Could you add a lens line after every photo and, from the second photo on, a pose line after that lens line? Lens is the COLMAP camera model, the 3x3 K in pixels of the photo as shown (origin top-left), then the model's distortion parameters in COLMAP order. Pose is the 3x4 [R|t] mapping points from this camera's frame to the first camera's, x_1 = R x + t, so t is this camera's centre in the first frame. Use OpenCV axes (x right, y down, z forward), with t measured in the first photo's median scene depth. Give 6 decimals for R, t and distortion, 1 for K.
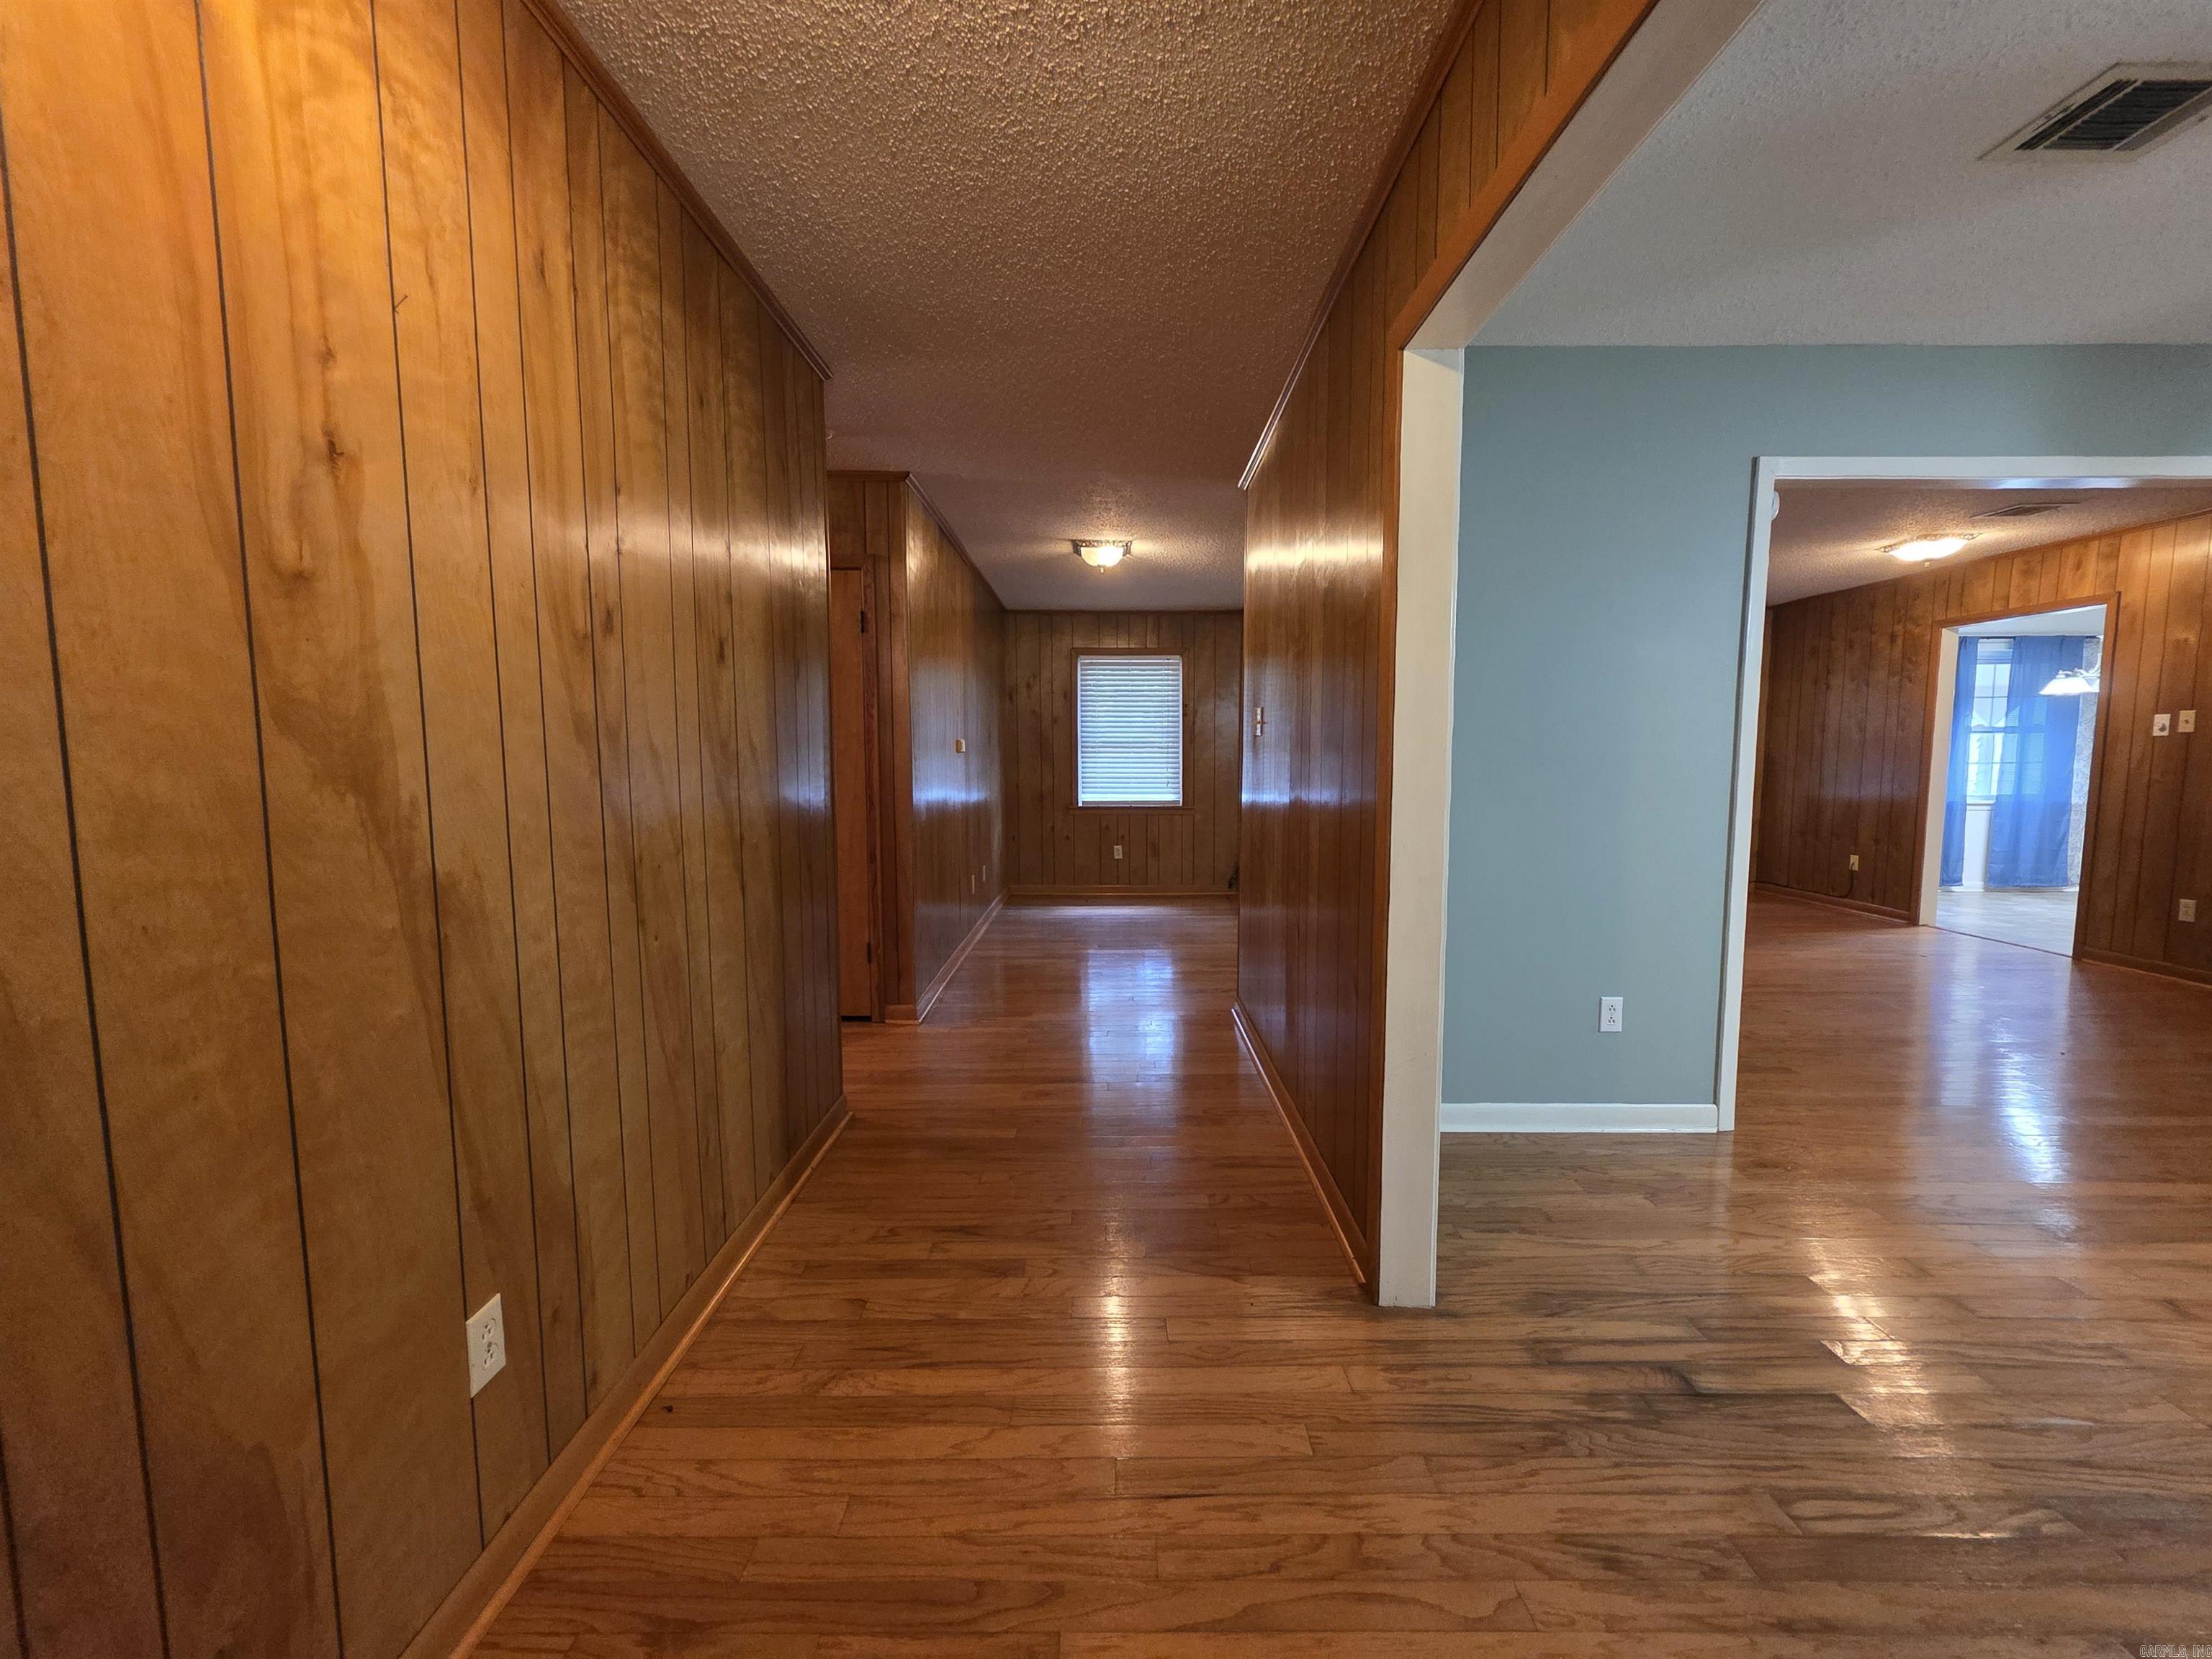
lens RADIAL K [[885.1, 0, 1106.2], [0, 885.1, 833.8], [0, 0, 1]] dist [0.004576, -0.000132]
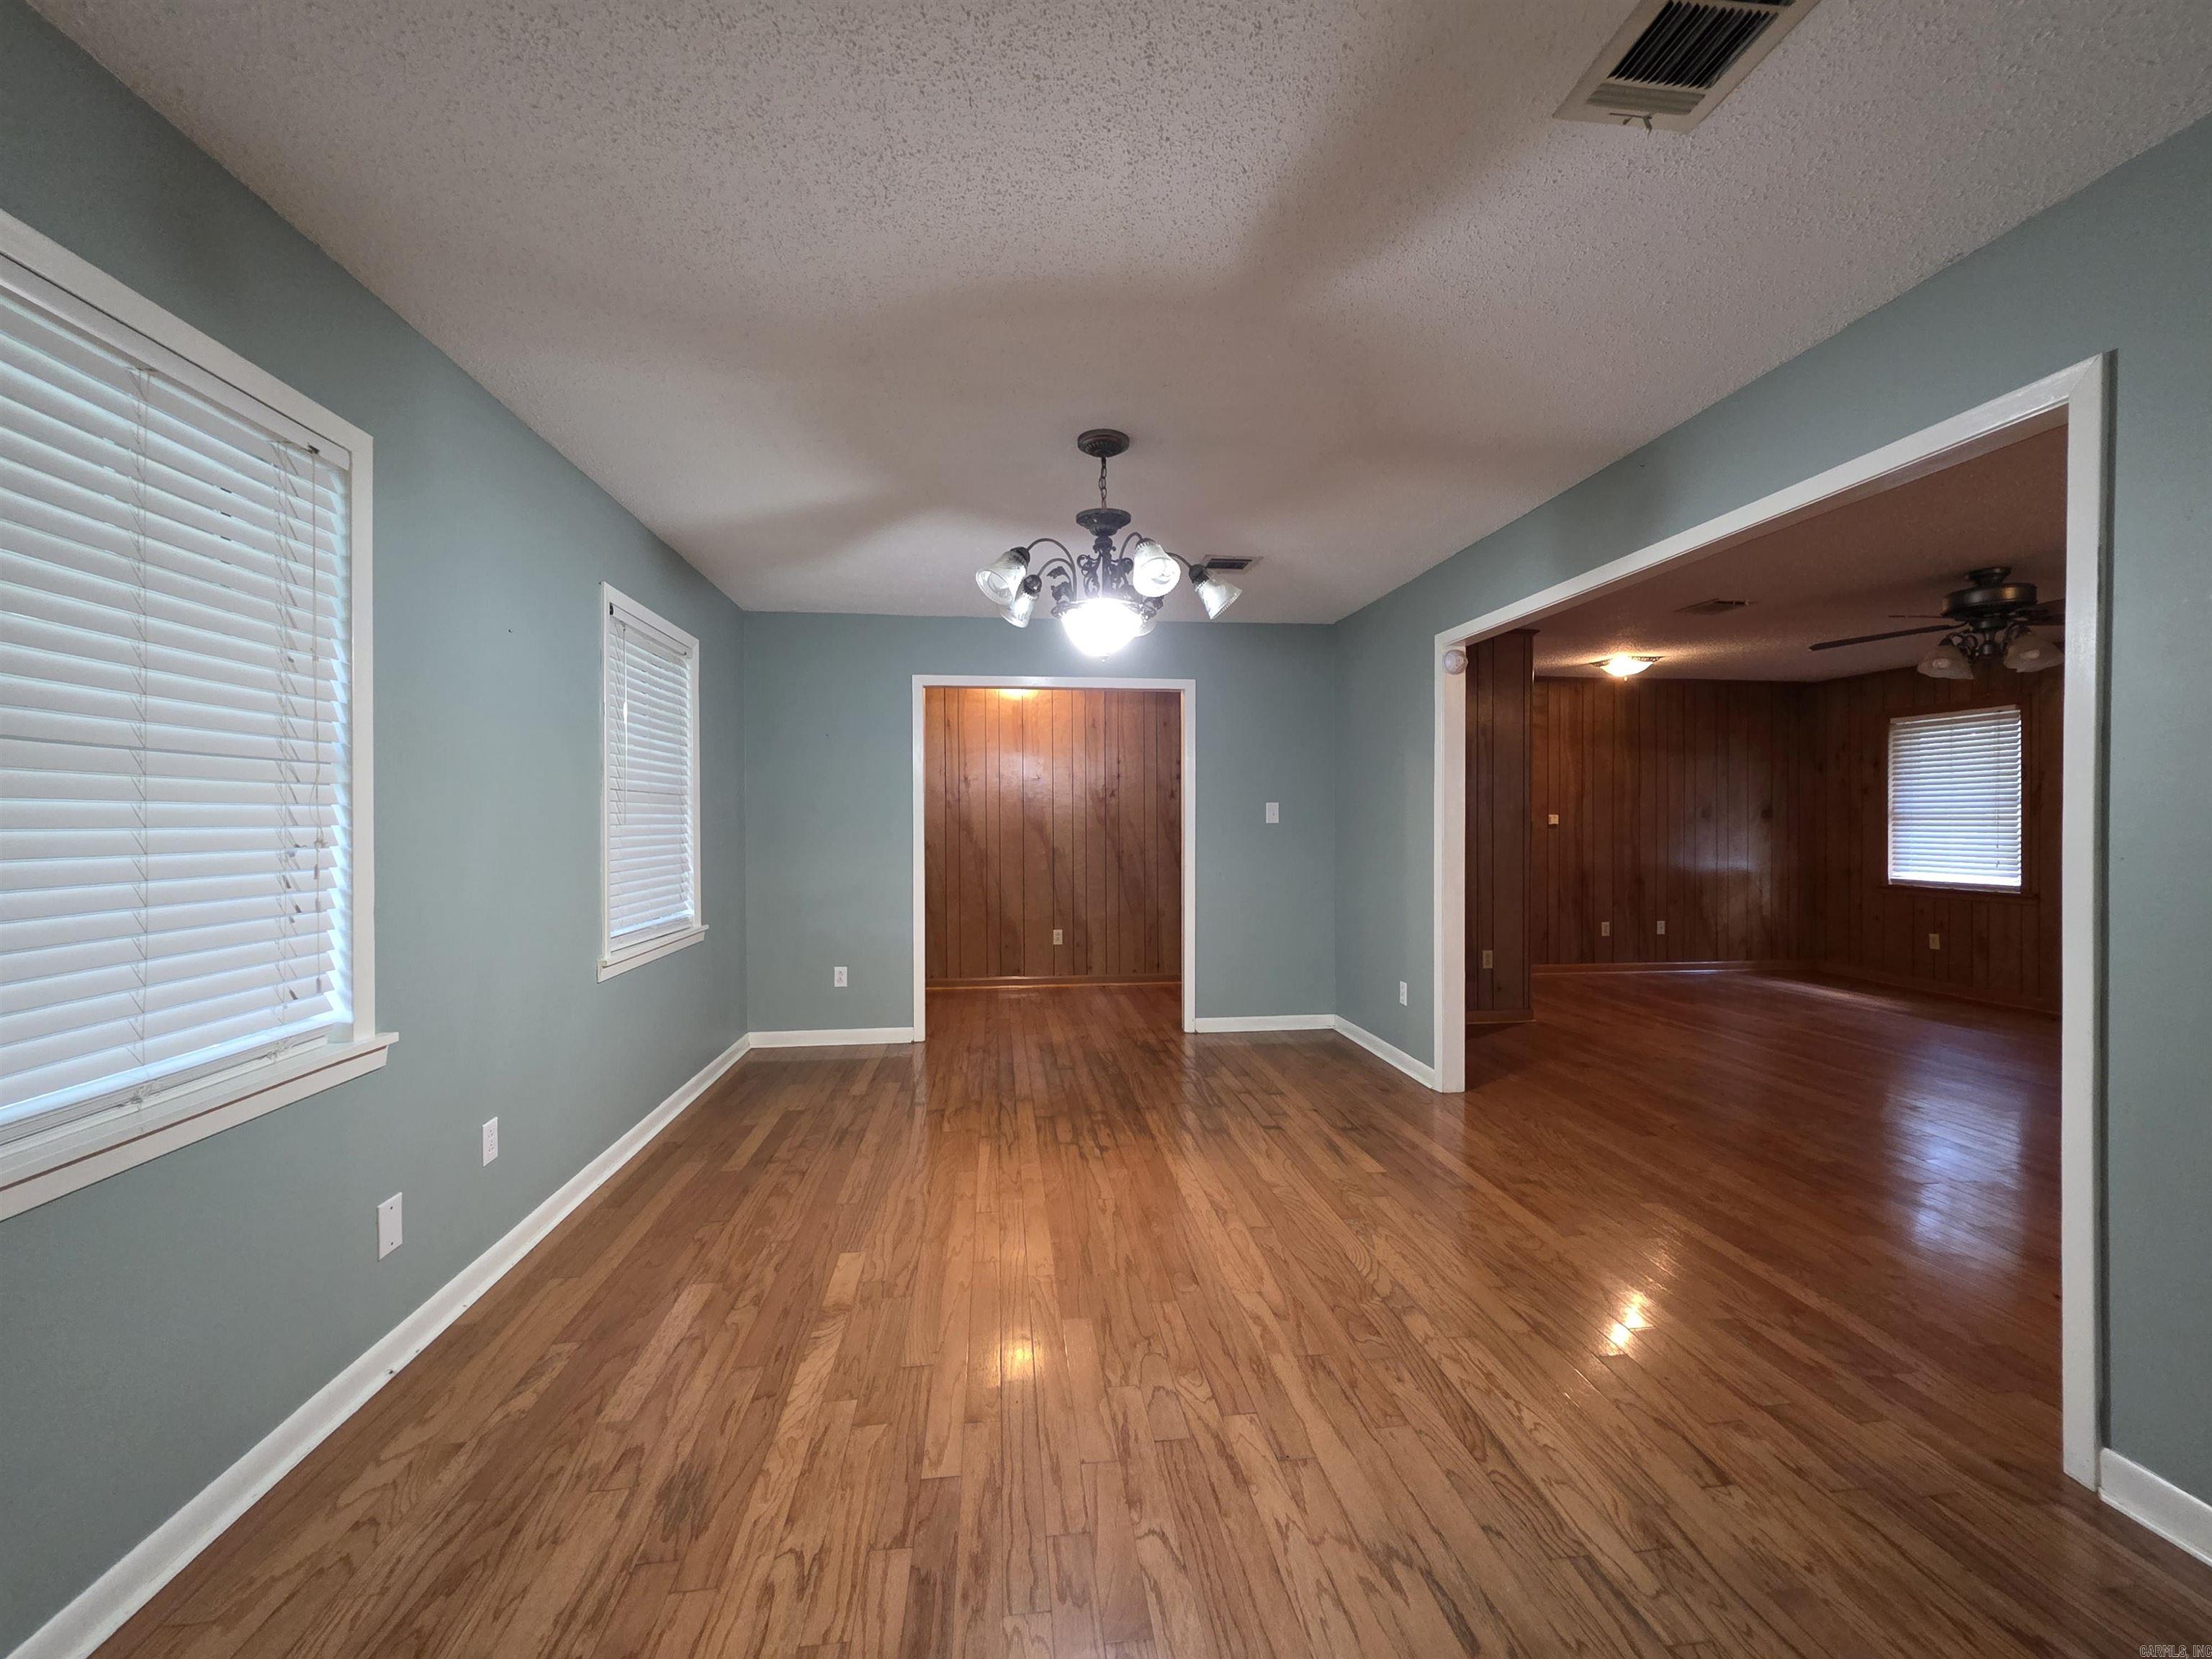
lens RADIAL K [[885.1, 0, 1099.7], [0, 885.1, 834.5], [0, 0, 1]] dist [0.004576, -0.000132]
pose [[0.118879, 0.016938, -0.992764, 0.788799], [-0.090942, 0.995838, 0.006101, -0.015007], [0.988735, 0.089559, 0.119924, 0.102402]]
